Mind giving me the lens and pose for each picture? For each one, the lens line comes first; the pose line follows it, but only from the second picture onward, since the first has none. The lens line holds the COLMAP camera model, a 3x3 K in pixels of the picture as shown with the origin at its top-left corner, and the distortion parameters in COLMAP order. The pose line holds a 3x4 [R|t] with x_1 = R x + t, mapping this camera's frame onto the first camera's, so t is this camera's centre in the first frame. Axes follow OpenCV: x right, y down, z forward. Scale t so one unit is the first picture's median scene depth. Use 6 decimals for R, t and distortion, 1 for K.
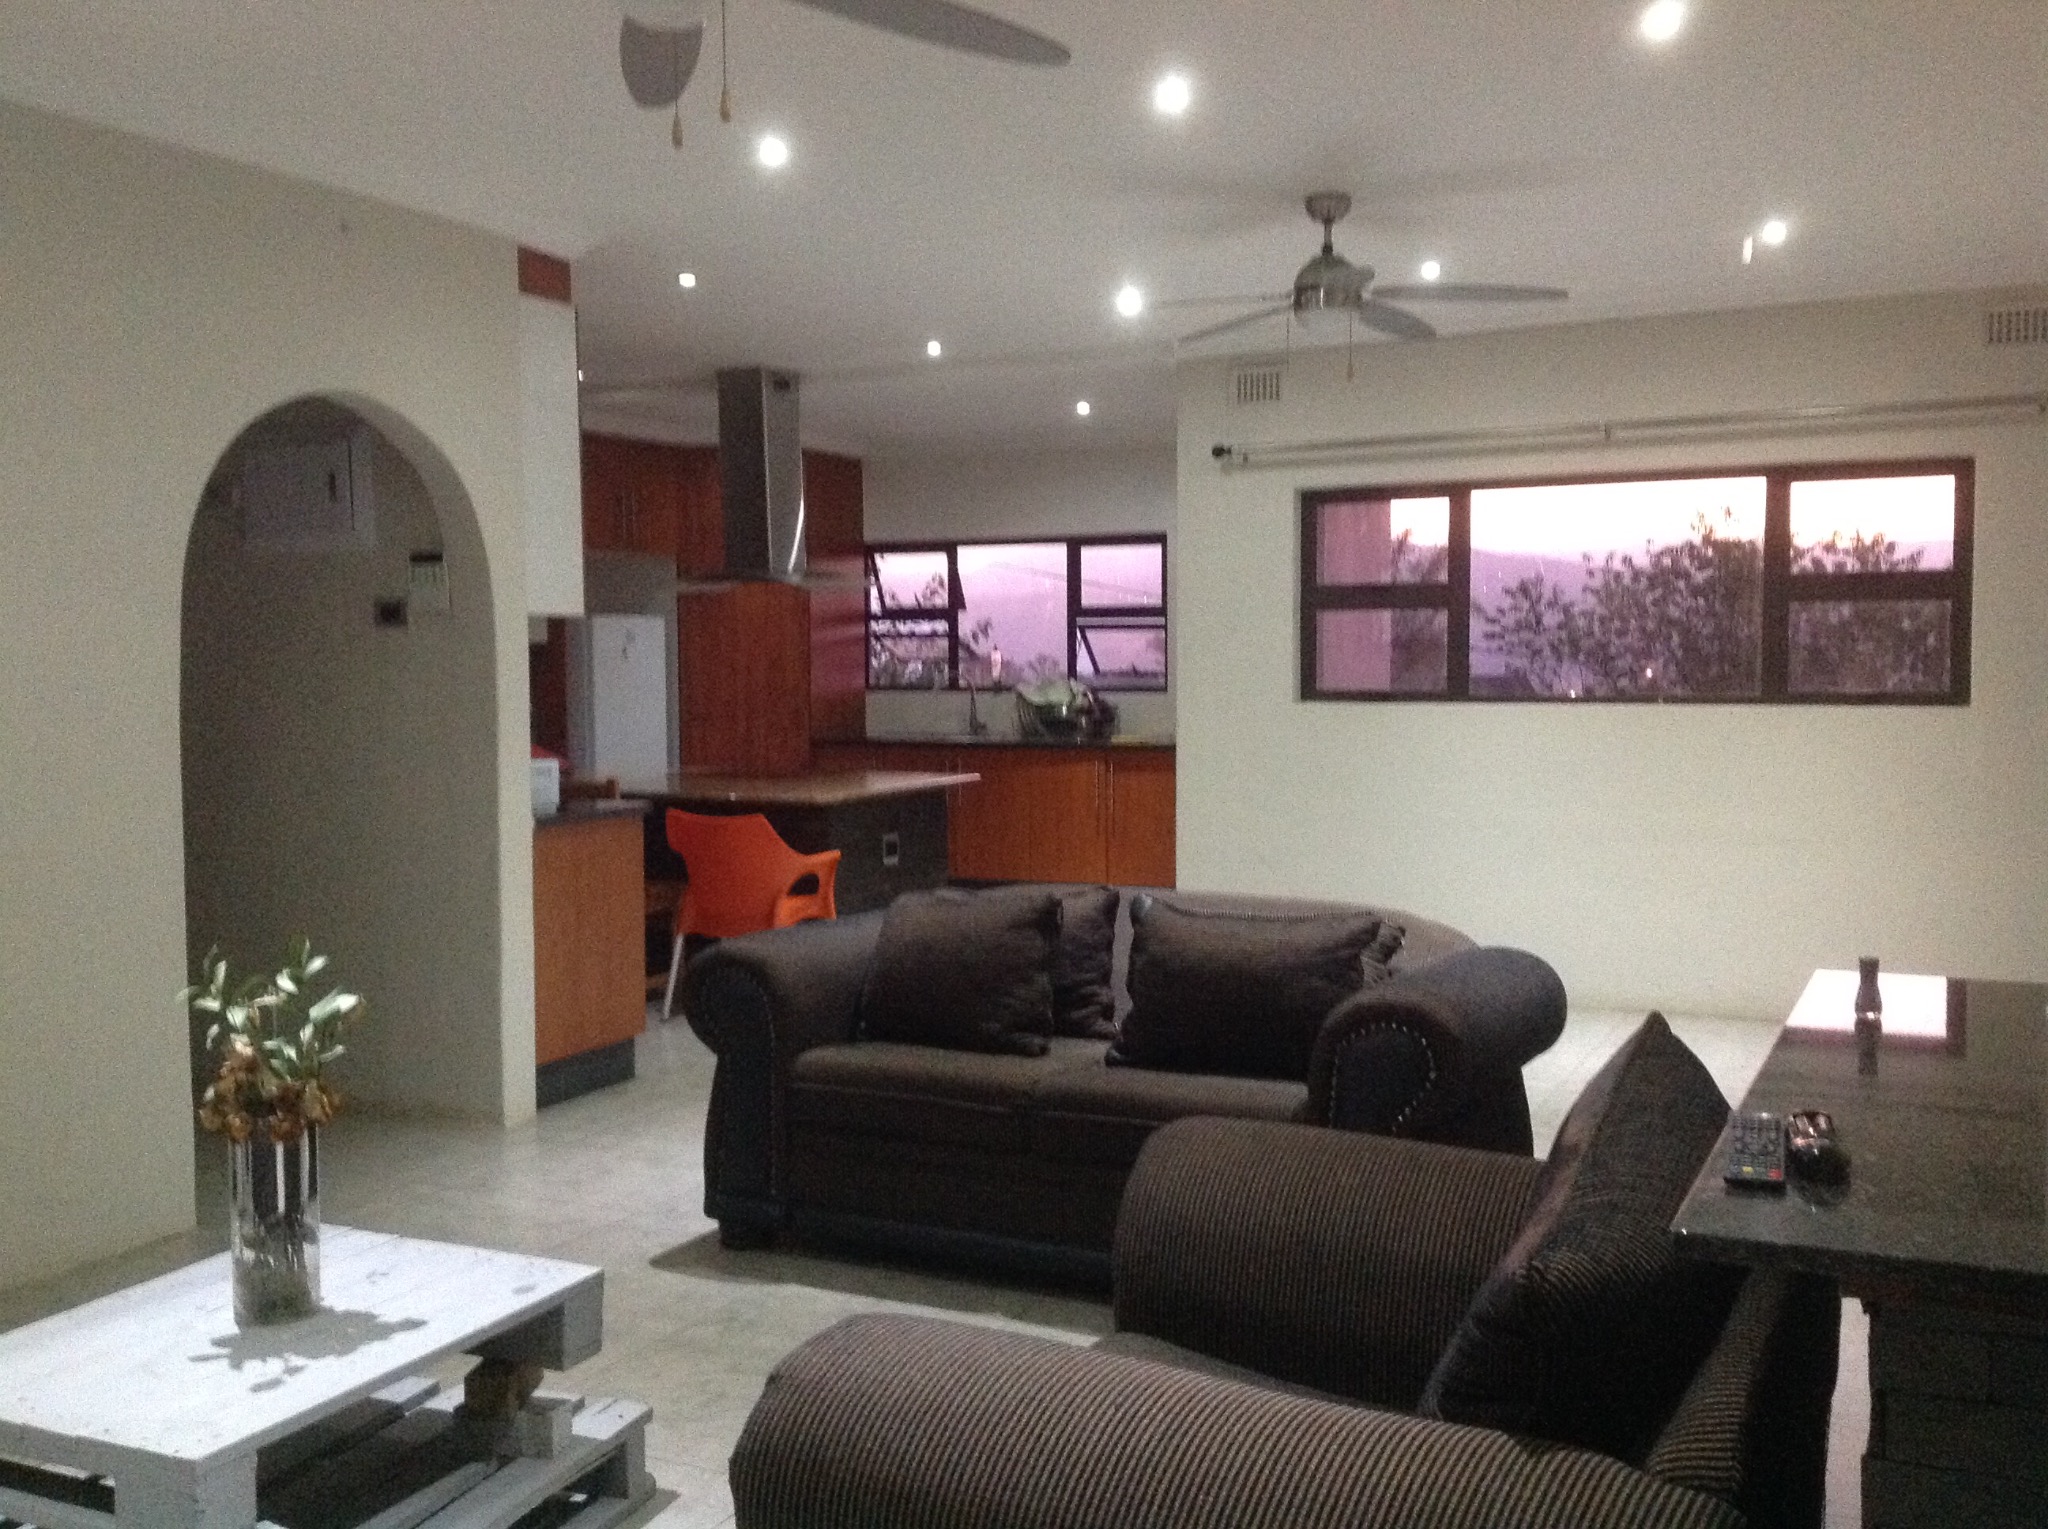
lens RADIAL K [[1978.7, 0, 1024.0], [0, 1978.7, 764.5], [0, 0, 1]] dist [0.189067, -0.467359]
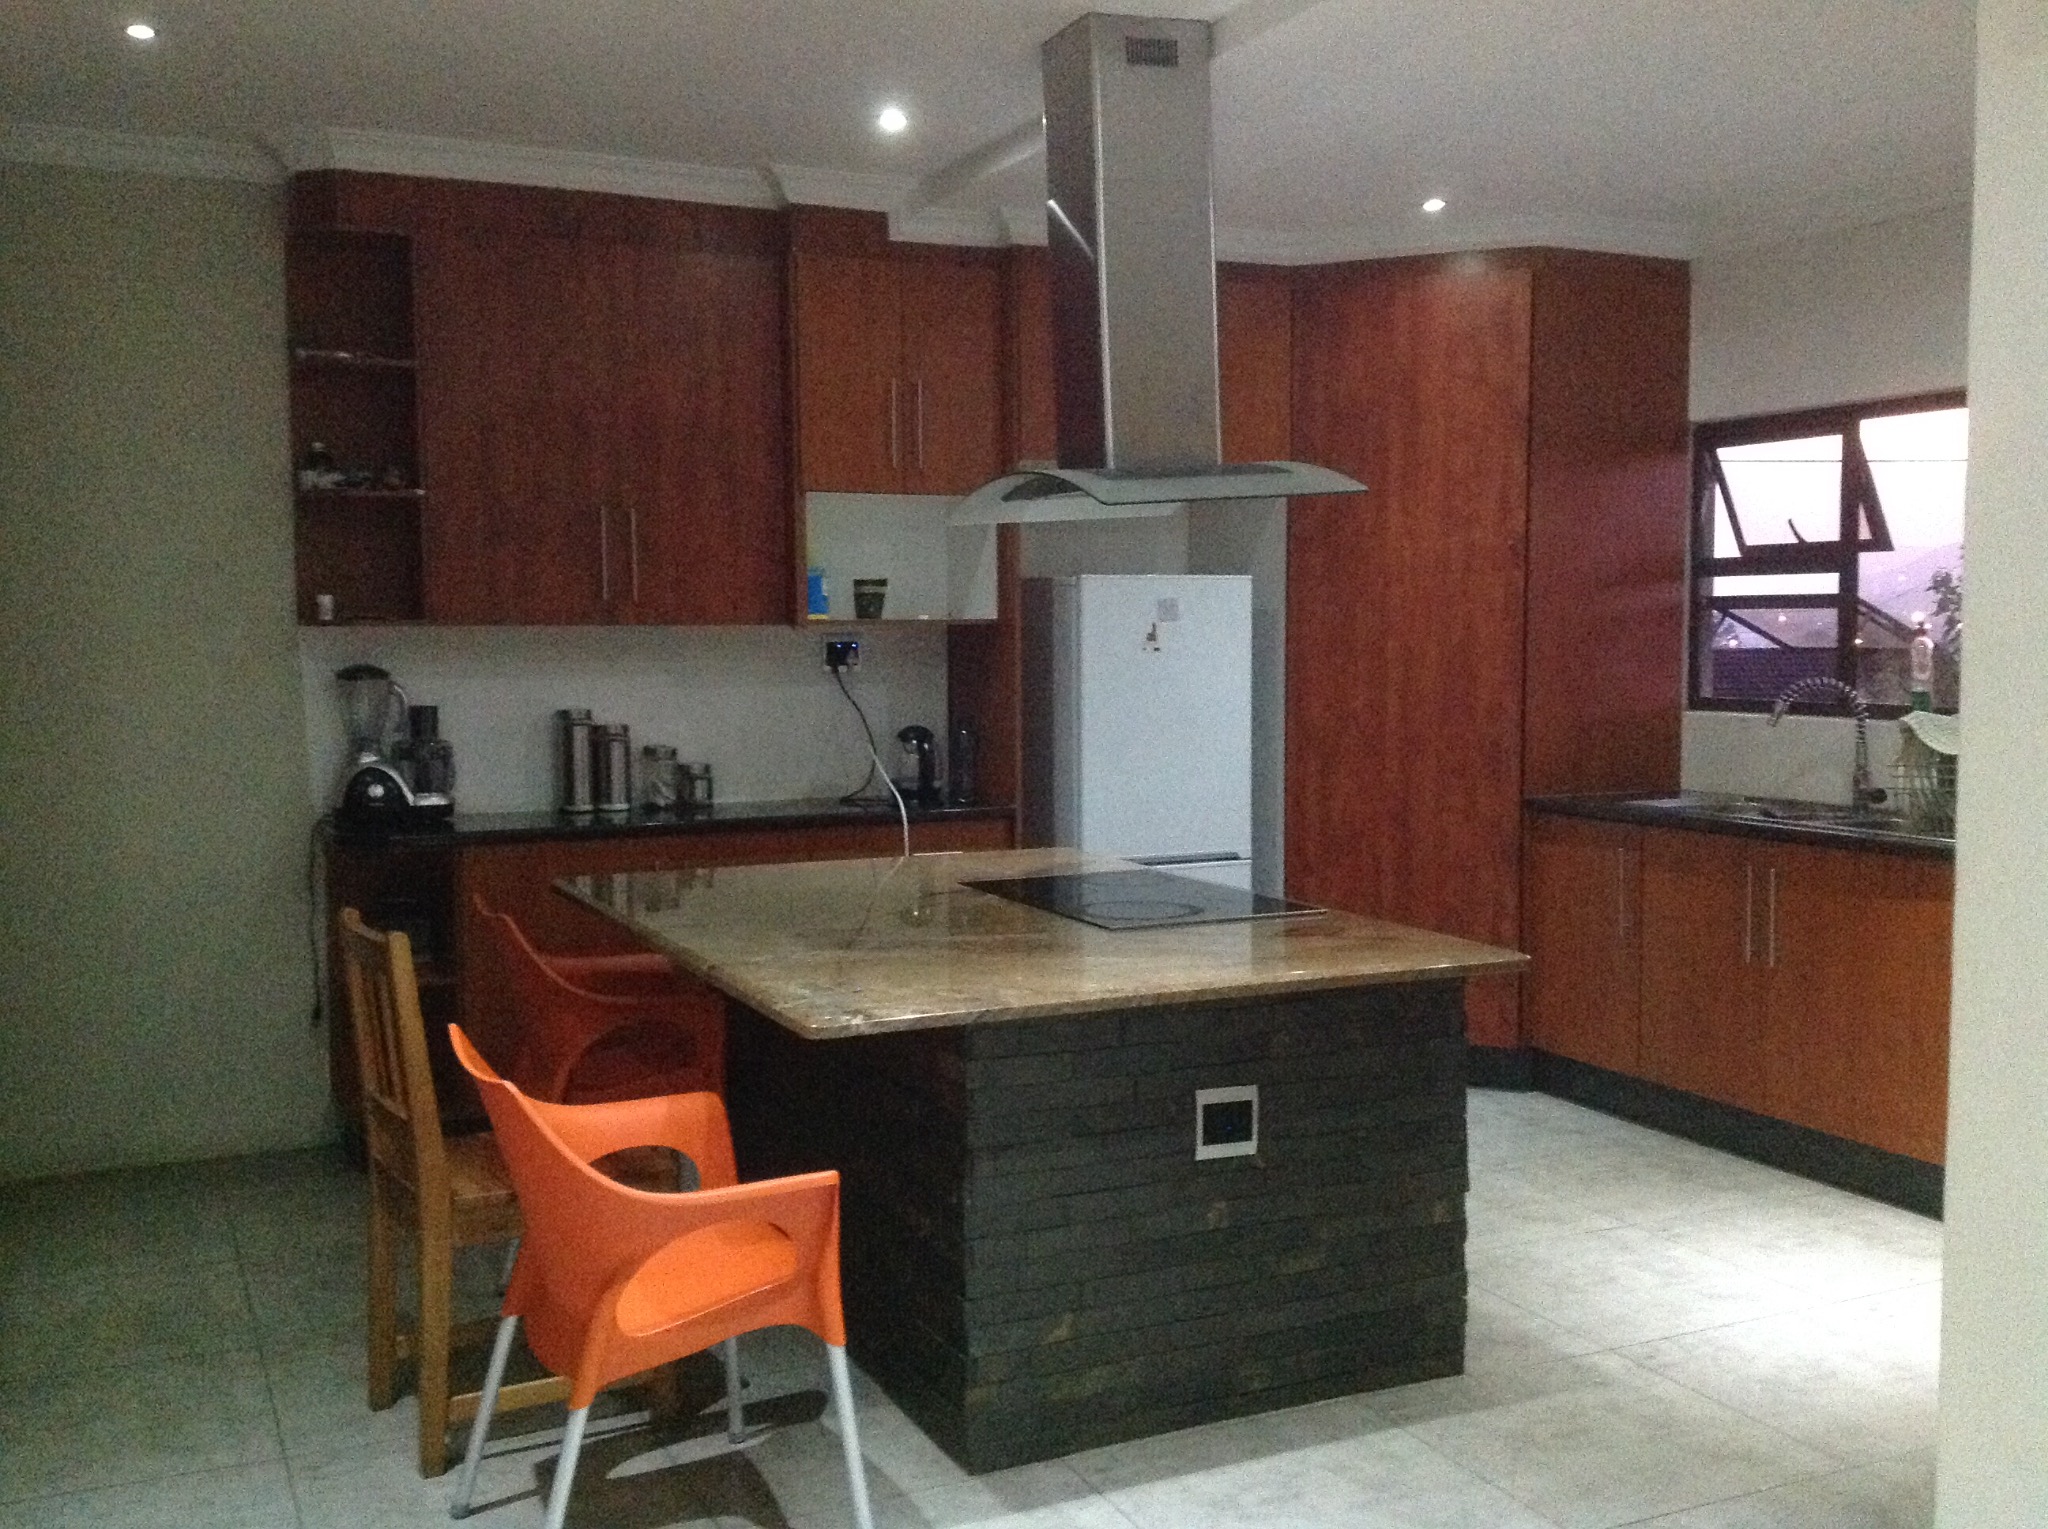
lens RADIAL K [[1978.7, 0, 1024.0], [0, 1978.7, 764.5], [0, 0, 1]] dist [0.189067, -0.467359]
pose [[0.788322, 0.056315, -0.612680, 0.112233], [-0.043756, 0.998412, 0.035470, -0.033672], [0.613705, -0.001154, 0.789535, 0.479621]]
